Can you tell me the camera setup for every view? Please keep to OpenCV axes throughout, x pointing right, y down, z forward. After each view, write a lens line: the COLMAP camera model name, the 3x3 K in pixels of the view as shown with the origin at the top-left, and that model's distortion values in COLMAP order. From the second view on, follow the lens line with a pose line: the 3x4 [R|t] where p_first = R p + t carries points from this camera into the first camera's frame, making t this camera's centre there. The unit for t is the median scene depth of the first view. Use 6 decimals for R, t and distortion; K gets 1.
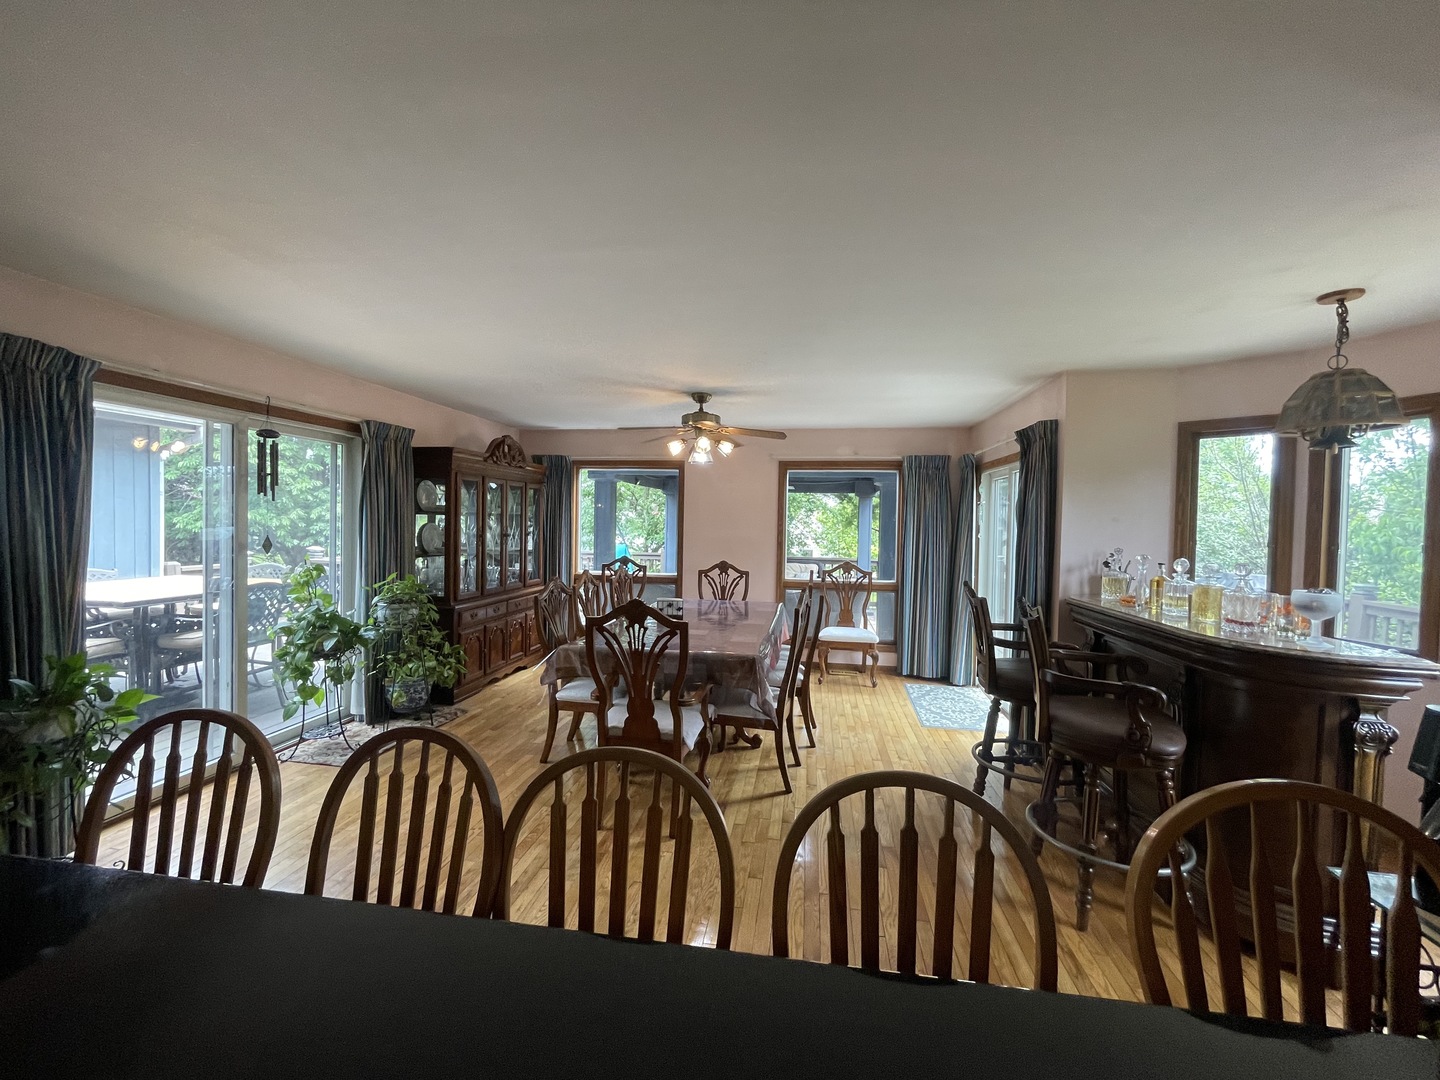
lens RADIAL K [[585.2, 0, 717.2], [0, 585.2, 539.7], [0, 0, 1]] dist [-0.003635, 0.000495]
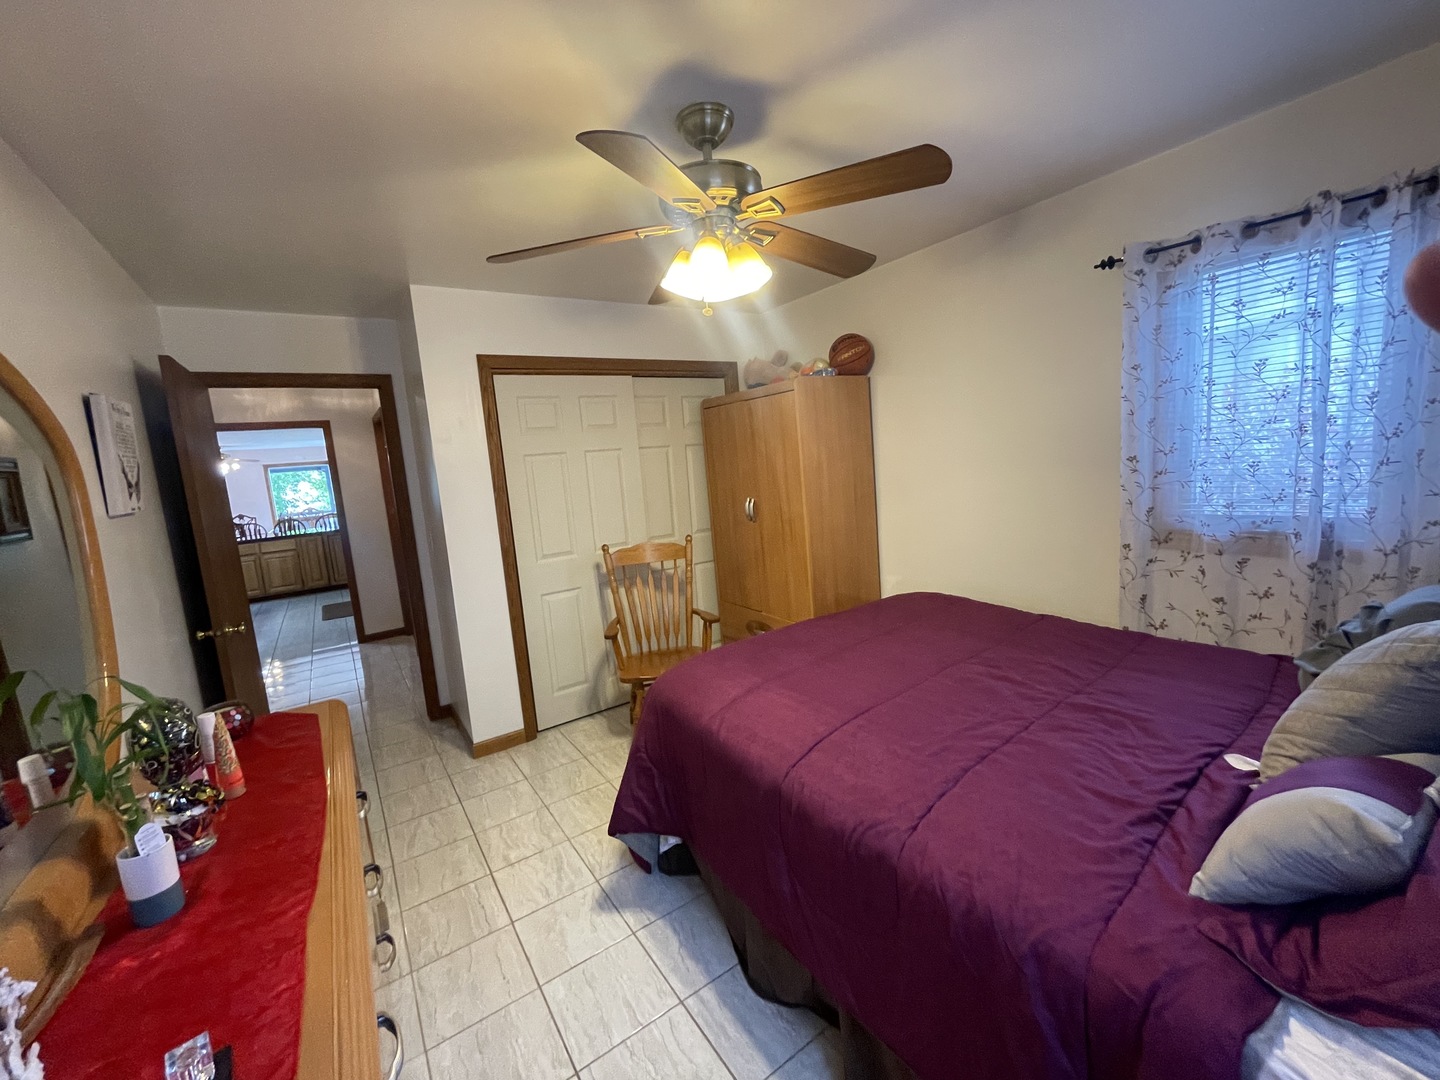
lens RADIAL K [[585.2, 0, 724.6], [0, 585.2, 537.7], [0, 0, 1]] dist [-0.003635, 0.000495]
pose [[0.720845, -0.163920, 0.673434, -0.168540], [0.107715, 0.986320, 0.124781, 0.047062], [-0.684675, -0.017409, 0.728640, -1.823586]]
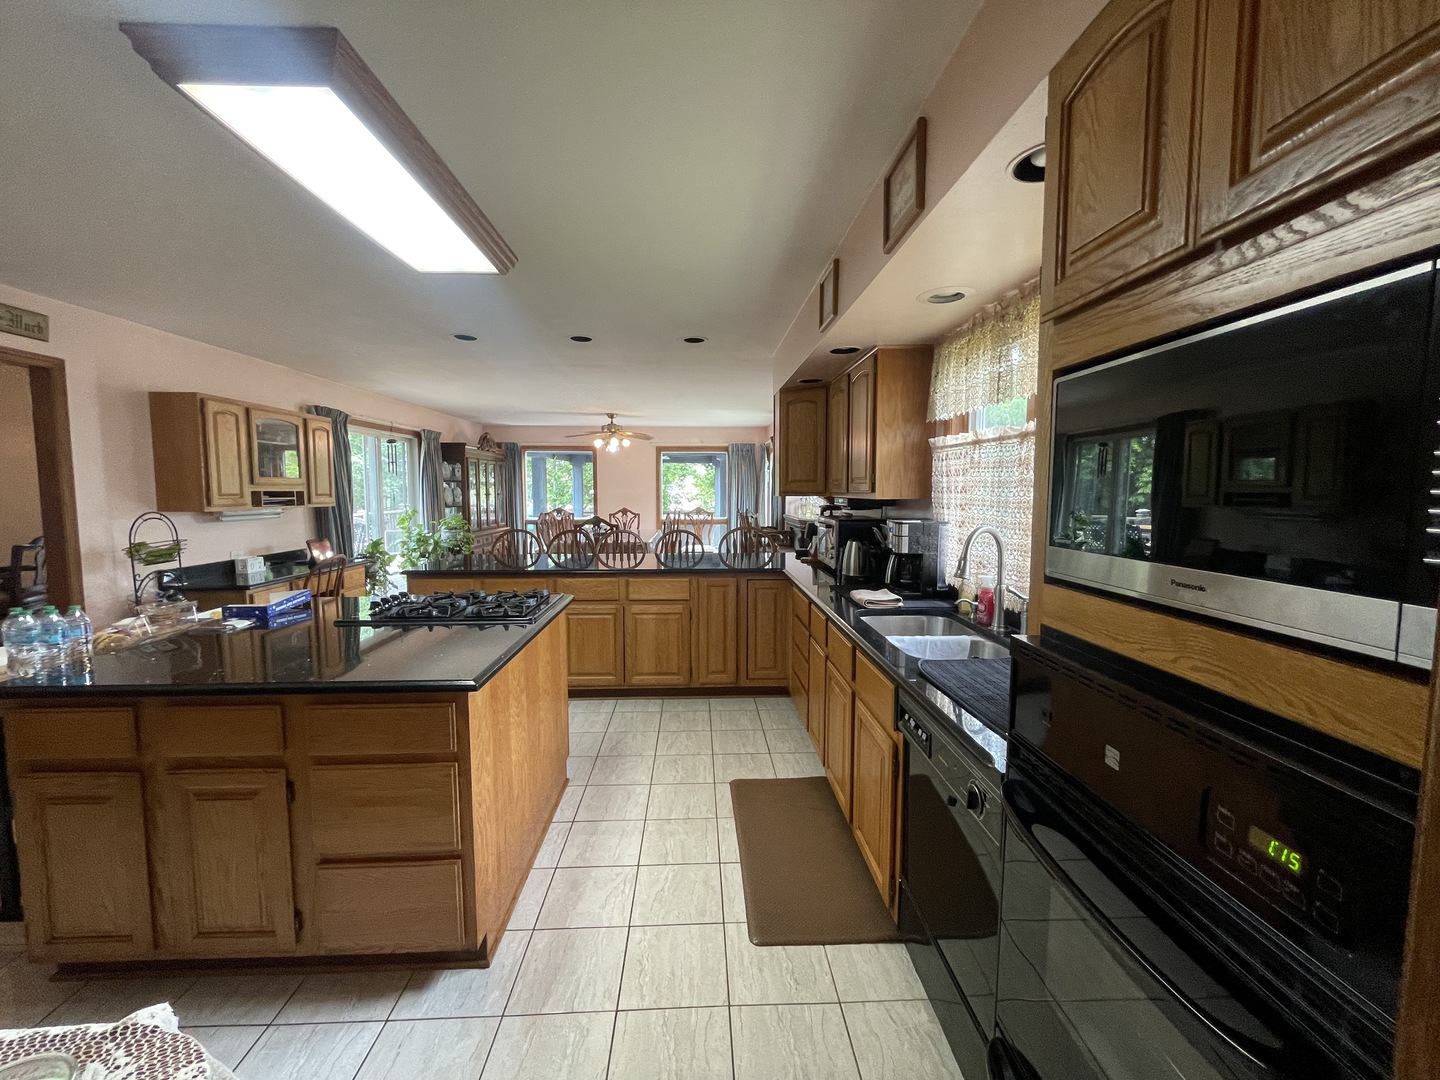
lens RADIAL K [[585.2, 0, 715.0], [0, 585.2, 539.3], [0, 0, 1]] dist [-0.003635, 0.000495]
pose [[0.980848, -0.033768, 0.191825, -0.058827], [0.022551, 0.997922, 0.060362, 0.031166], [-0.193465, -0.054880, 0.979571, -0.688949]]
